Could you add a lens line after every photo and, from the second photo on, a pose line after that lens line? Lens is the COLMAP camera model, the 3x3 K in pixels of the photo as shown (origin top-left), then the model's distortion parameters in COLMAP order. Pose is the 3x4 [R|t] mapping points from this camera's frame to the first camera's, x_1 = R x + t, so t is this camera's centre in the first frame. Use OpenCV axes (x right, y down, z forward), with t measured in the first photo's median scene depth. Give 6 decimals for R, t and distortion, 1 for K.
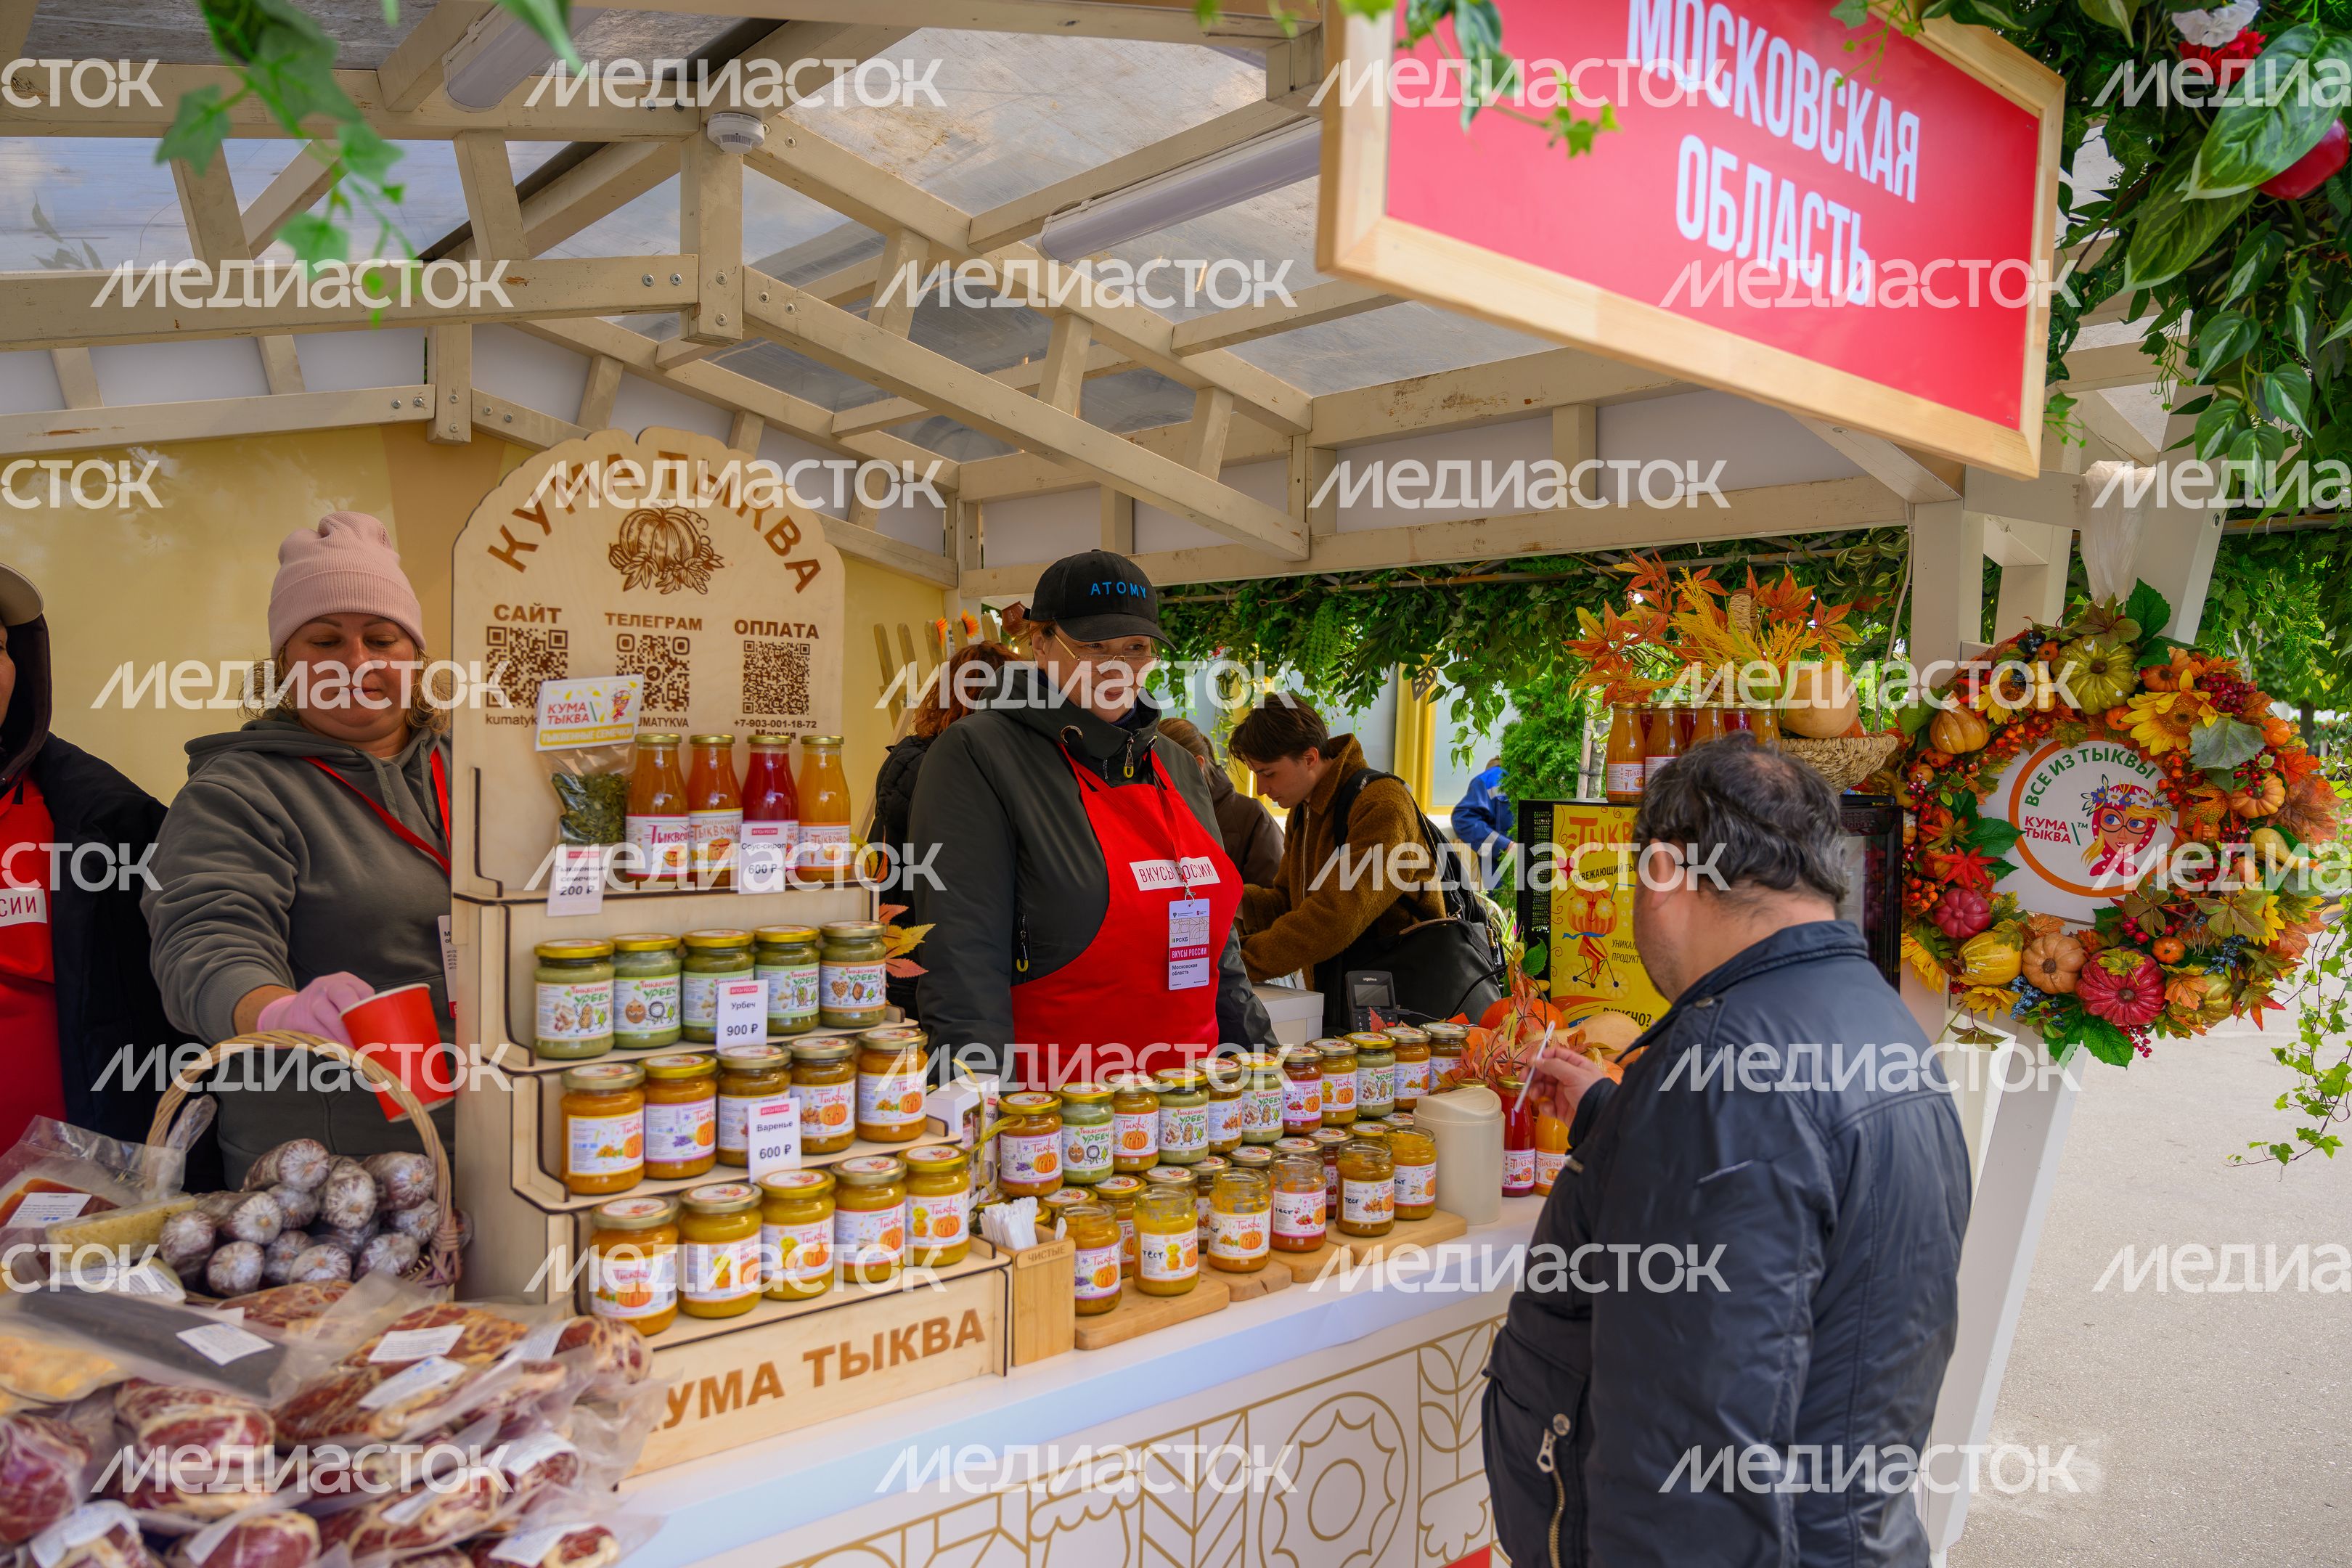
lens RADIAL K [[1604.9, 0, 1176.0], [0, 1604.9, 784.0], [0, 0, 1]] dist [0.006784, 0.000890]
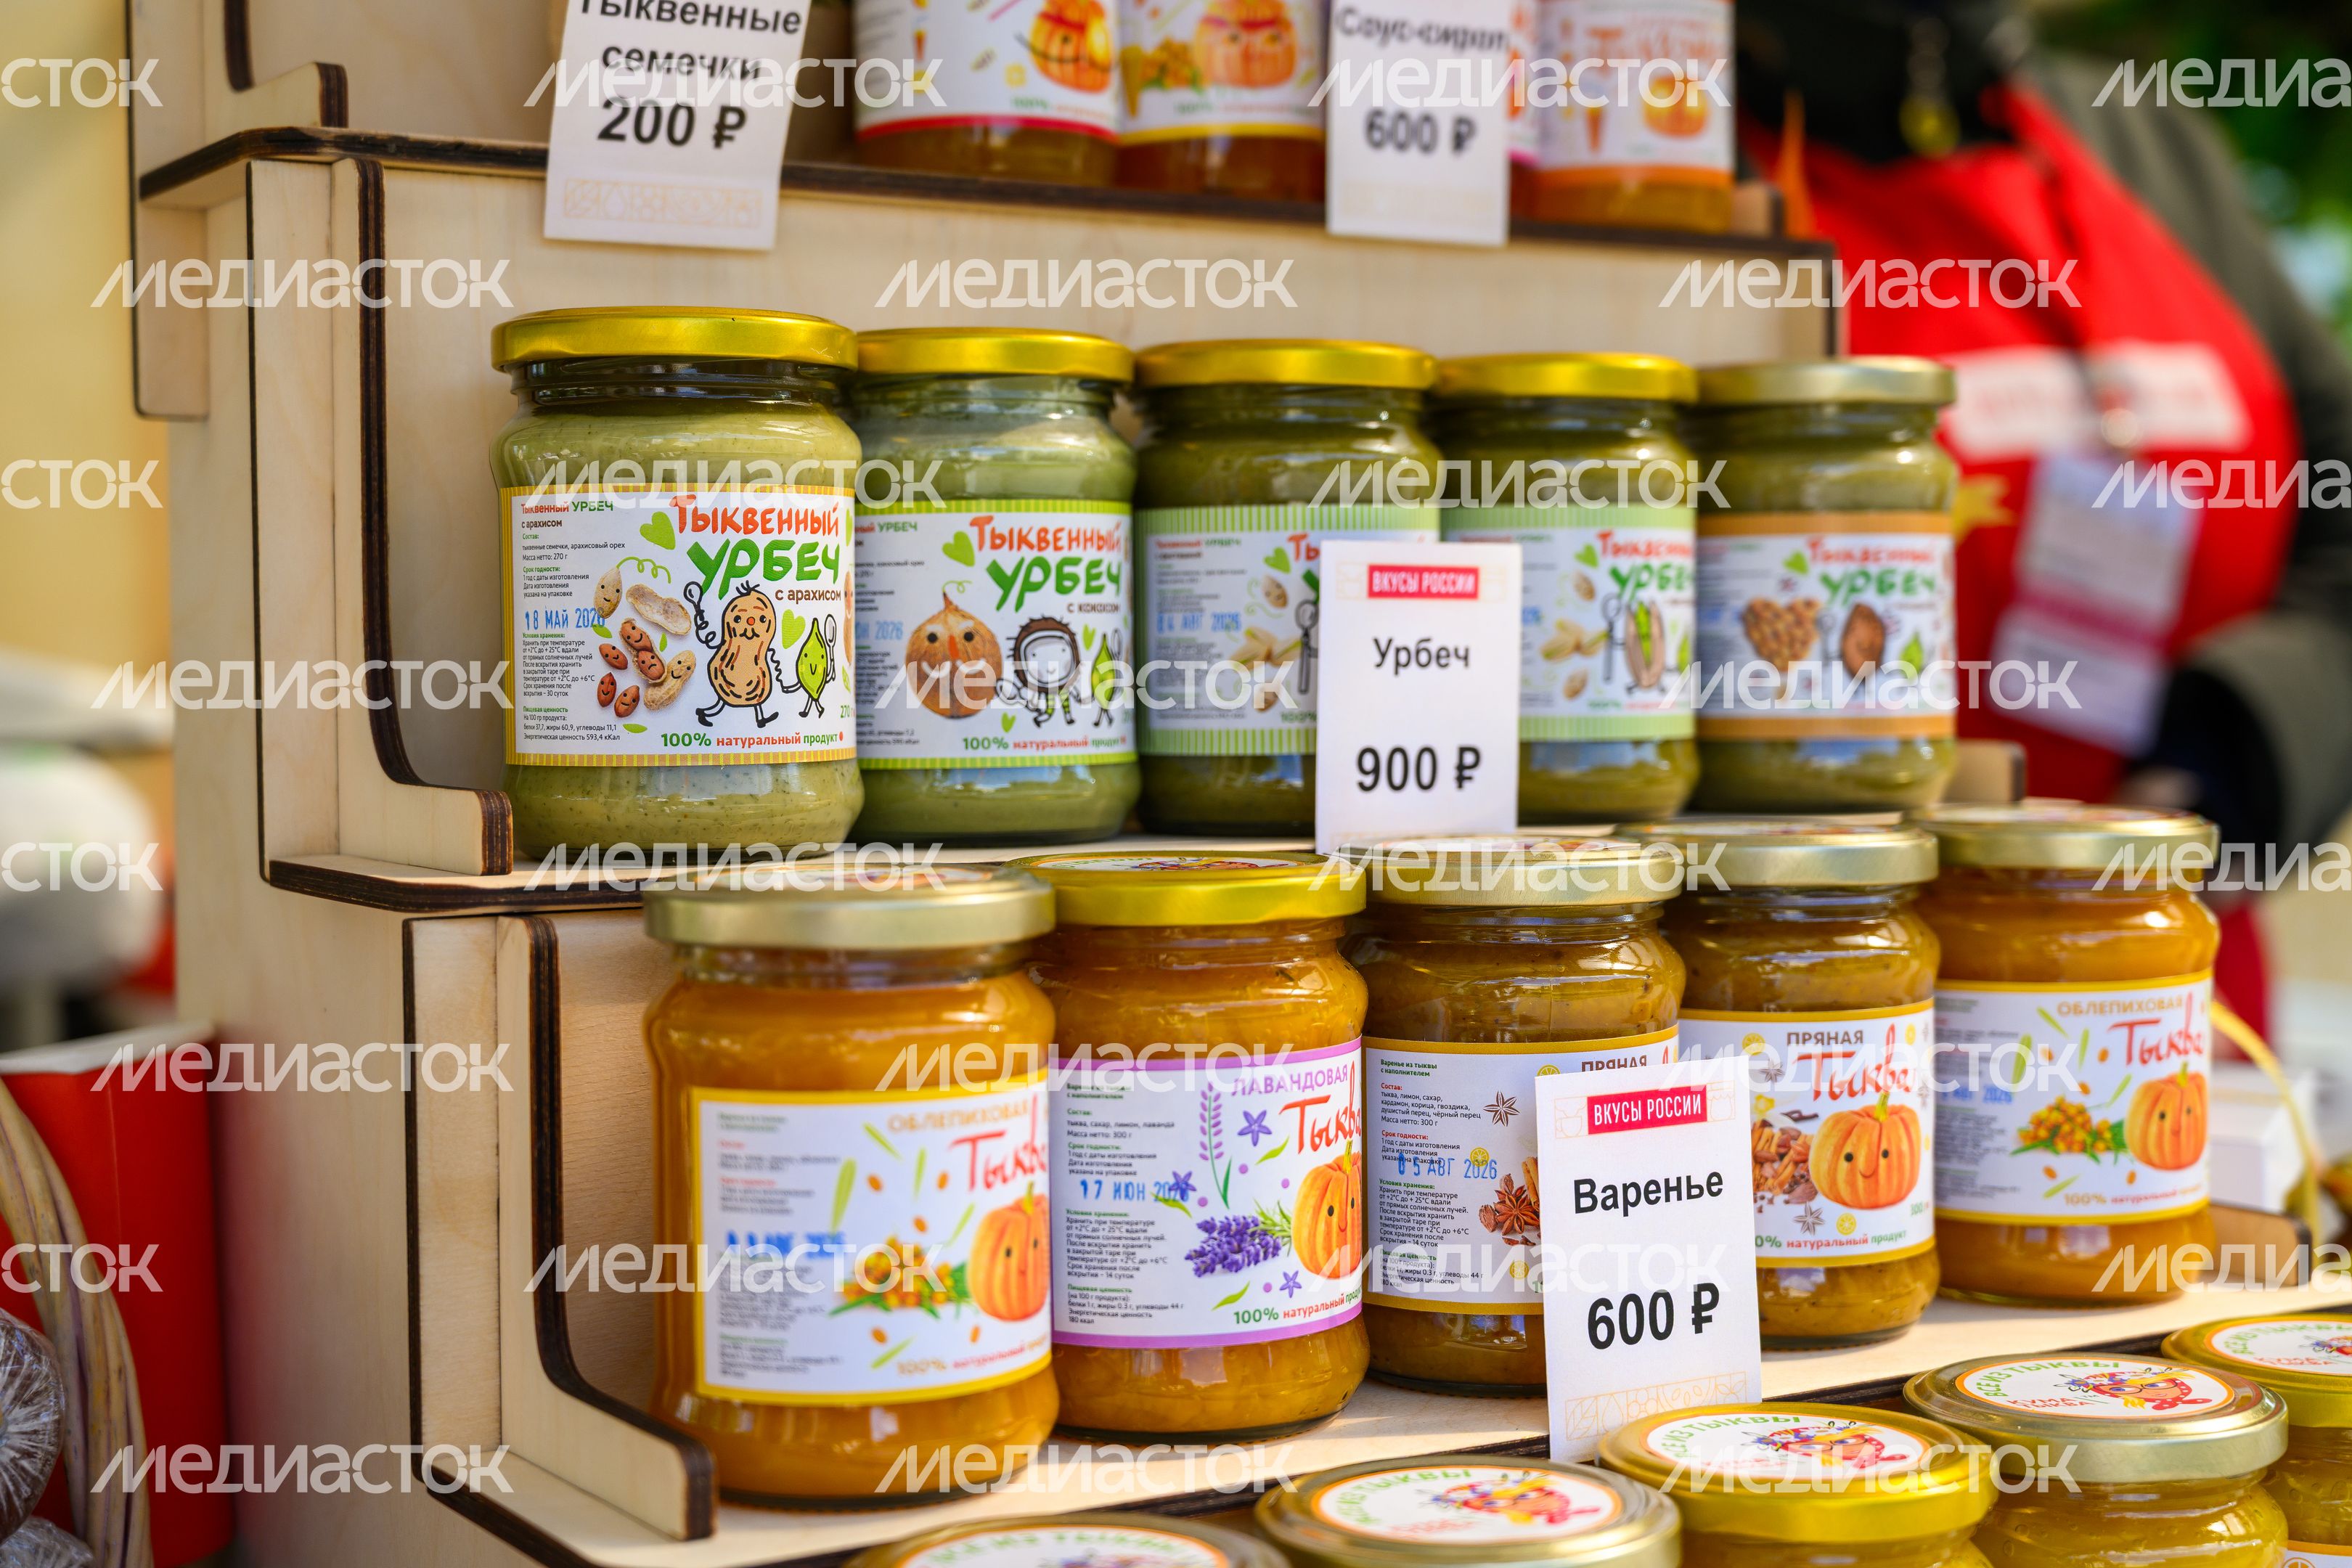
lens RADIAL K [[3509.4, 0, 1176.0], [0, 3509.4, 784.0], [0, 0, 1]] dist [0.004668, 0.015368]
pose [[0.982297, -0.020469, -0.186207, -0.224259], [0.026244, 0.999246, 0.028604, 0.147276], [0.185482, -0.032985, 0.982094, 0.555275]]
